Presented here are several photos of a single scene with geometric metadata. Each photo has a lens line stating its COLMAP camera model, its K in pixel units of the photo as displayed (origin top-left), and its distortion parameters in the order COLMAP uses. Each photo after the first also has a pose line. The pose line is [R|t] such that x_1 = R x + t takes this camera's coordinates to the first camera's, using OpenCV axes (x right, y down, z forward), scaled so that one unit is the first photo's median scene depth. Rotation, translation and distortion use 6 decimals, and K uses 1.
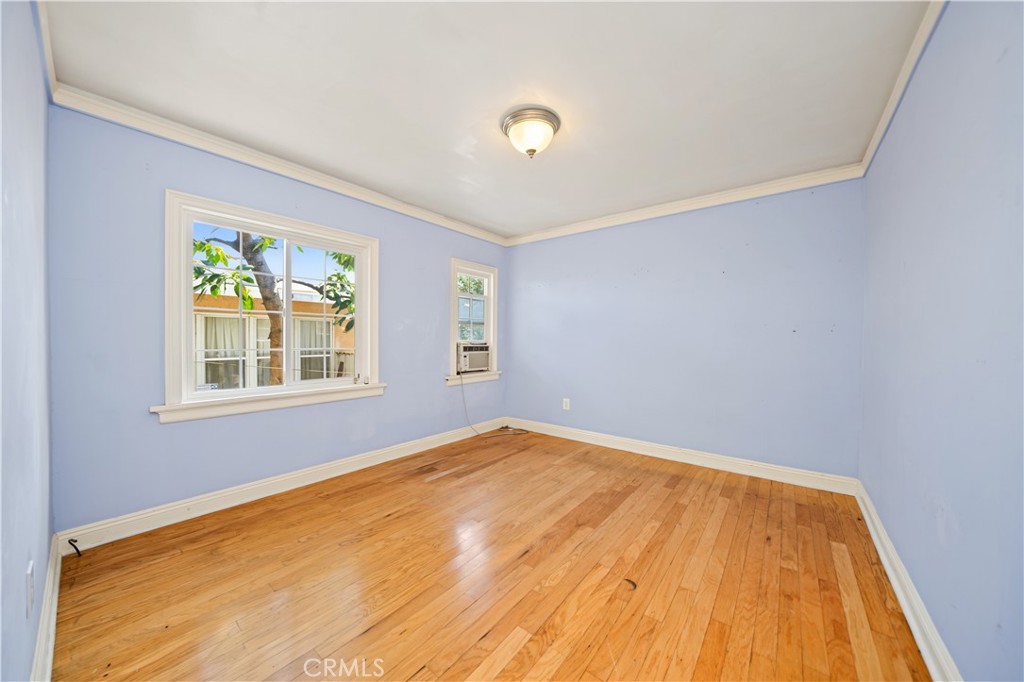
lens RADIAL K [[358.1, 0, 511.0], [0, 358.1, 342.9], [0, 0, 1]] dist [-0.023207, 0.002015]
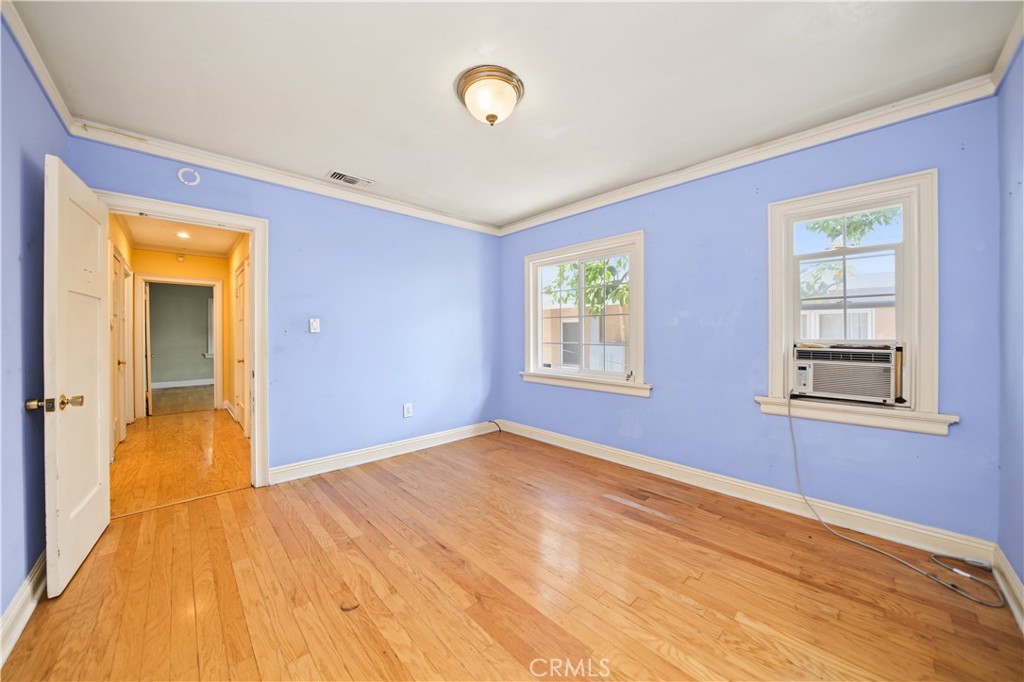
lens RADIAL K [[358.1, 0, 510.3], [0, 358.1, 336.5], [0, 0, 1]] dist [-0.023207, 0.002015]
pose [[-0.146213, -0.001415, -0.989252, 0.683487], [-0.013914, 0.999903, 0.000627, -0.007689], [0.989155, 0.013856, -0.146218, 0.895686]]
